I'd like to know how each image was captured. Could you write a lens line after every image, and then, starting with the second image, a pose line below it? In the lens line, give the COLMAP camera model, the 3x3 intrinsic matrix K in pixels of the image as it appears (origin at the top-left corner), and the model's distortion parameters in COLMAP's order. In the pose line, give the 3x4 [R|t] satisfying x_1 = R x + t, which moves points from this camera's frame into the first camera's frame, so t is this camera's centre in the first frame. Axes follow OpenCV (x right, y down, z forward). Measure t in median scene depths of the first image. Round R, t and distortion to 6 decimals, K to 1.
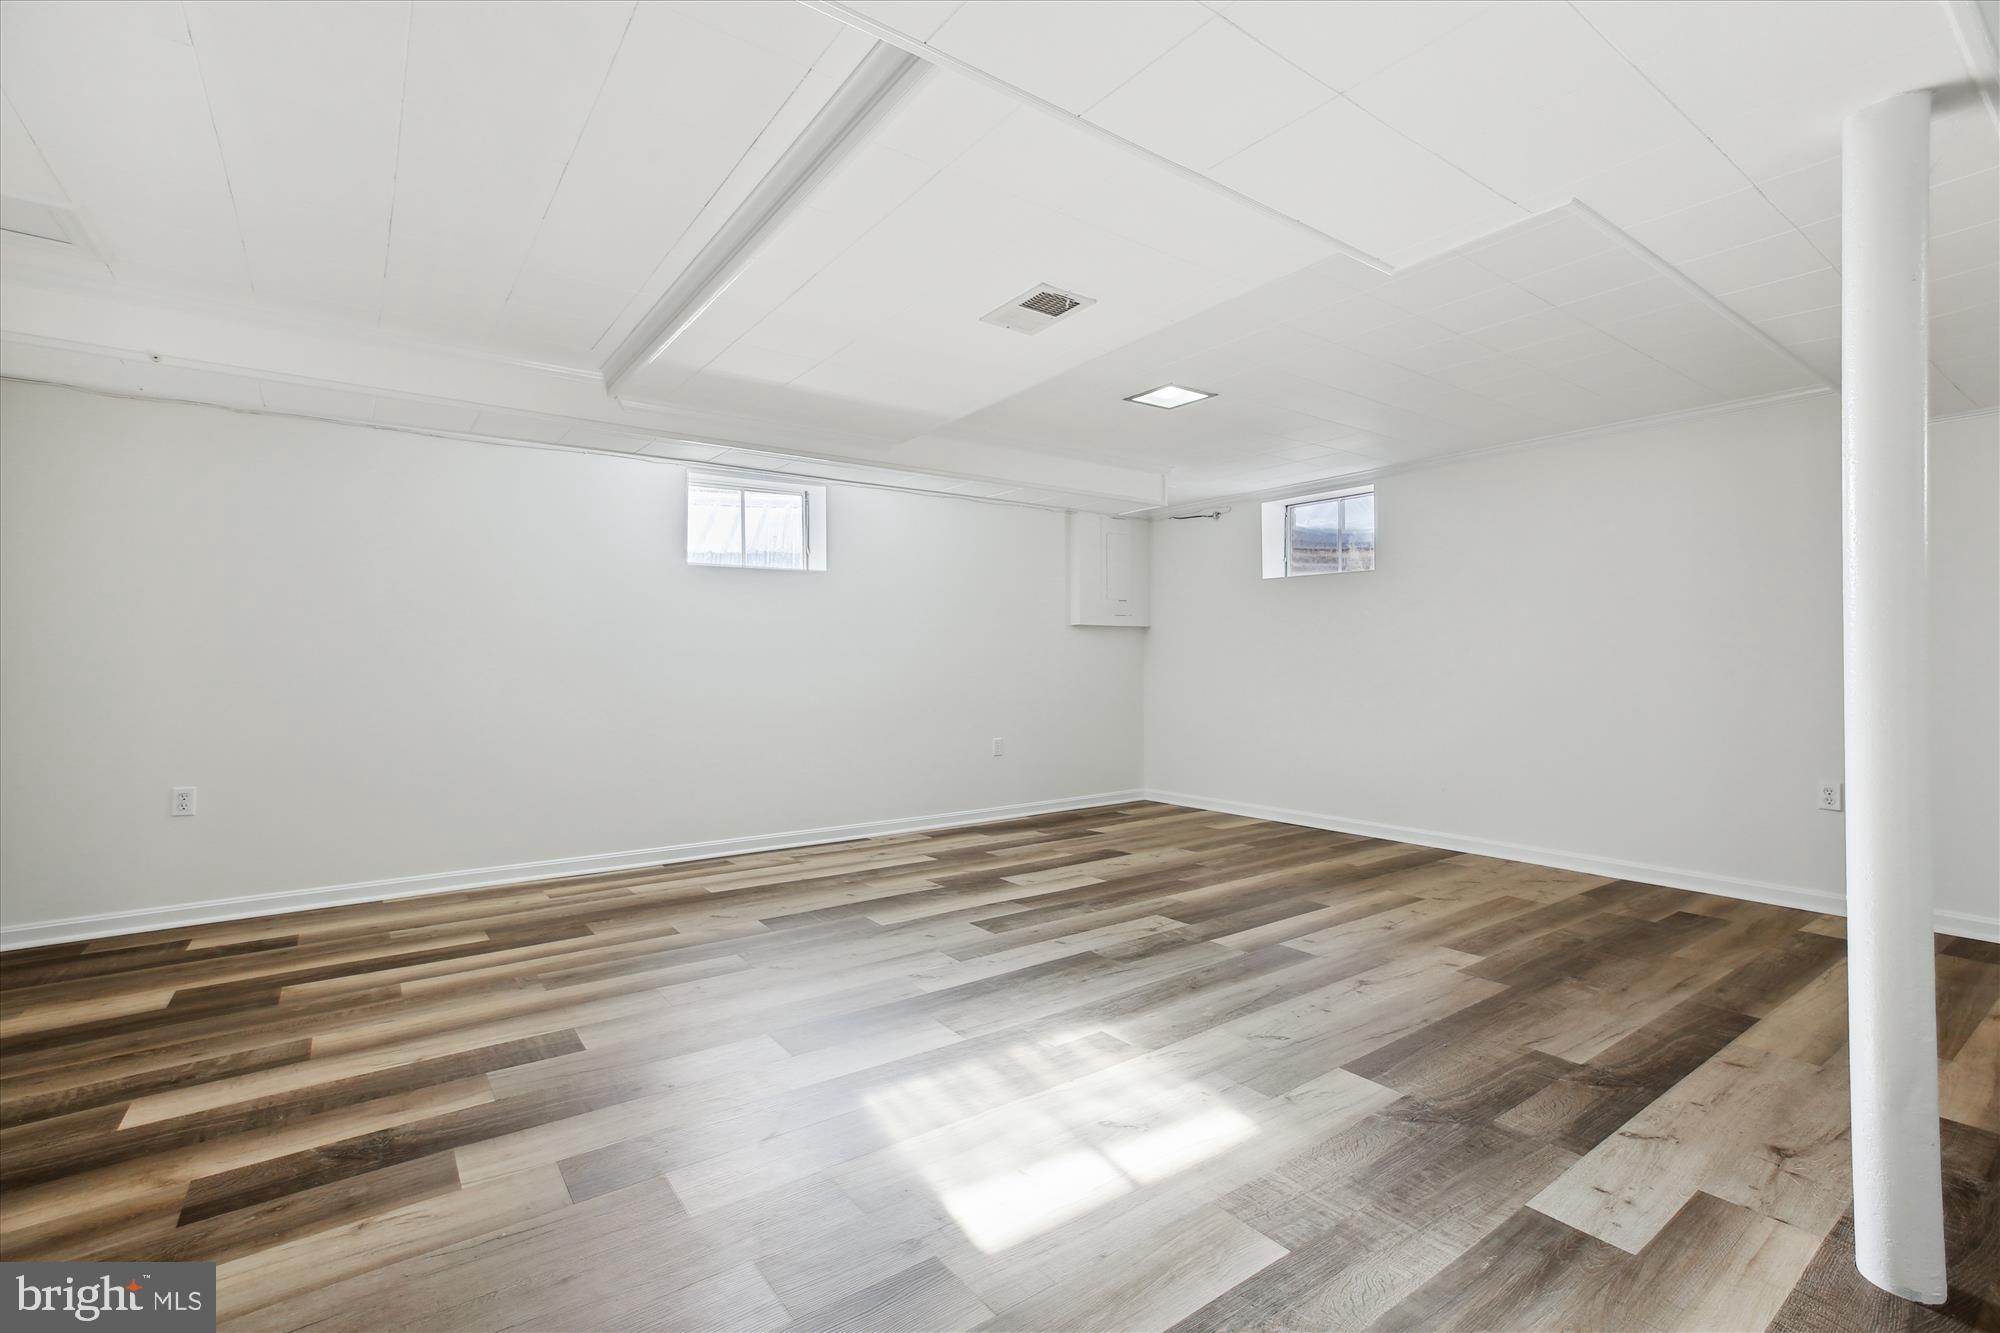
lens RADIAL K [[896.5, 0, 1009.9], [0, 896.5, 658.8], [0, 0, 1]] dist [0.003514, 0.001377]
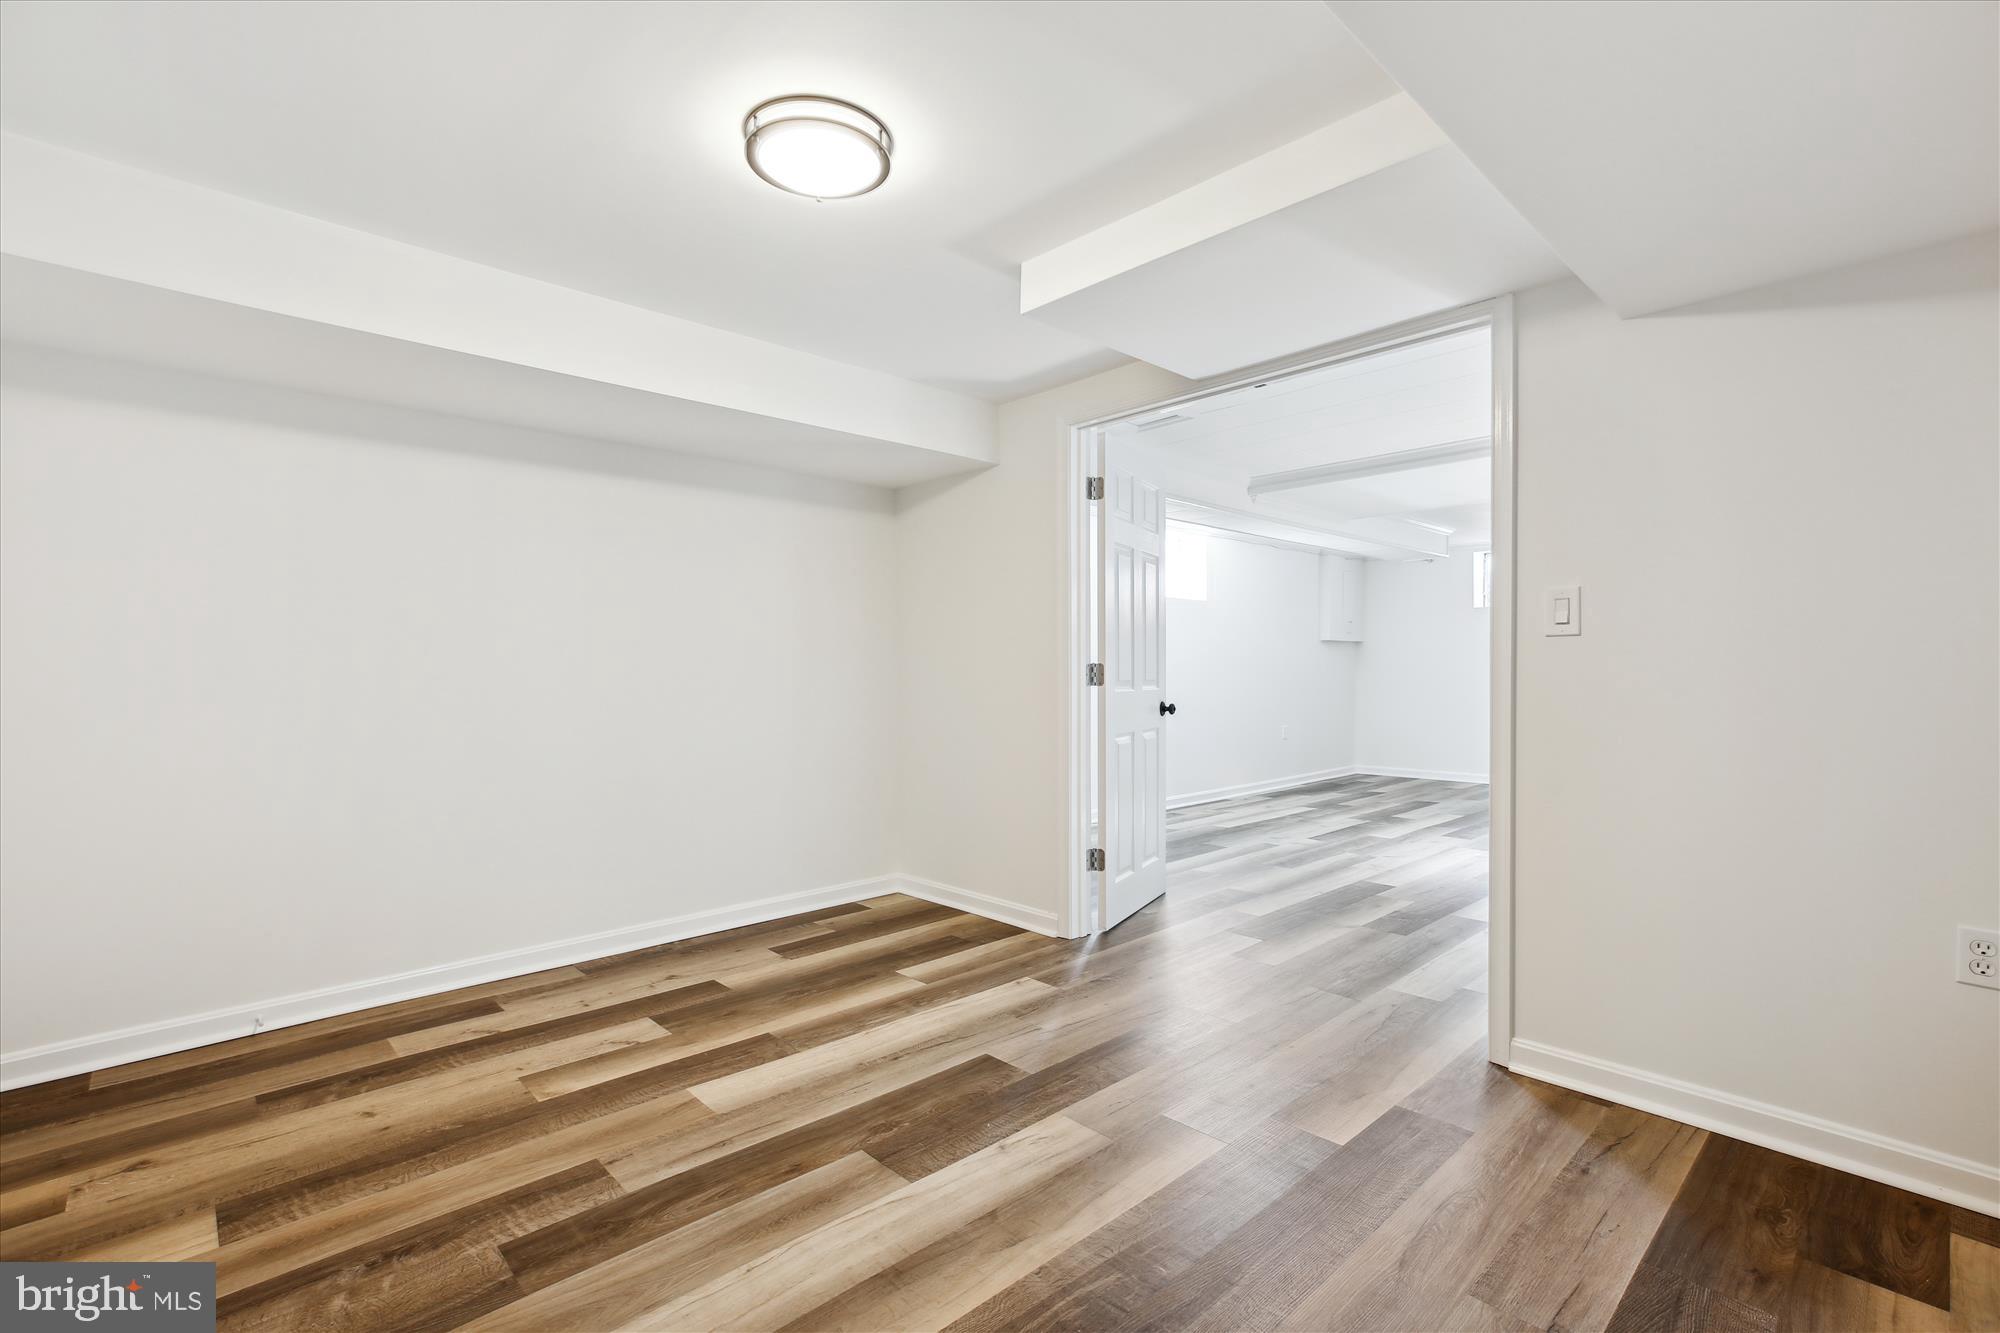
lens RADIAL K [[886.6, 0, 1001.3], [0, 886.6, 700.5], [0, 0, 1]] dist [0.000852, 0.000250]
pose [[0.993745, -0.007682, 0.111410, -1.084700], [0.003576, 0.999309, 0.037006, 0.001428], [-0.111617, -0.036376, 0.993085, -0.478296]]
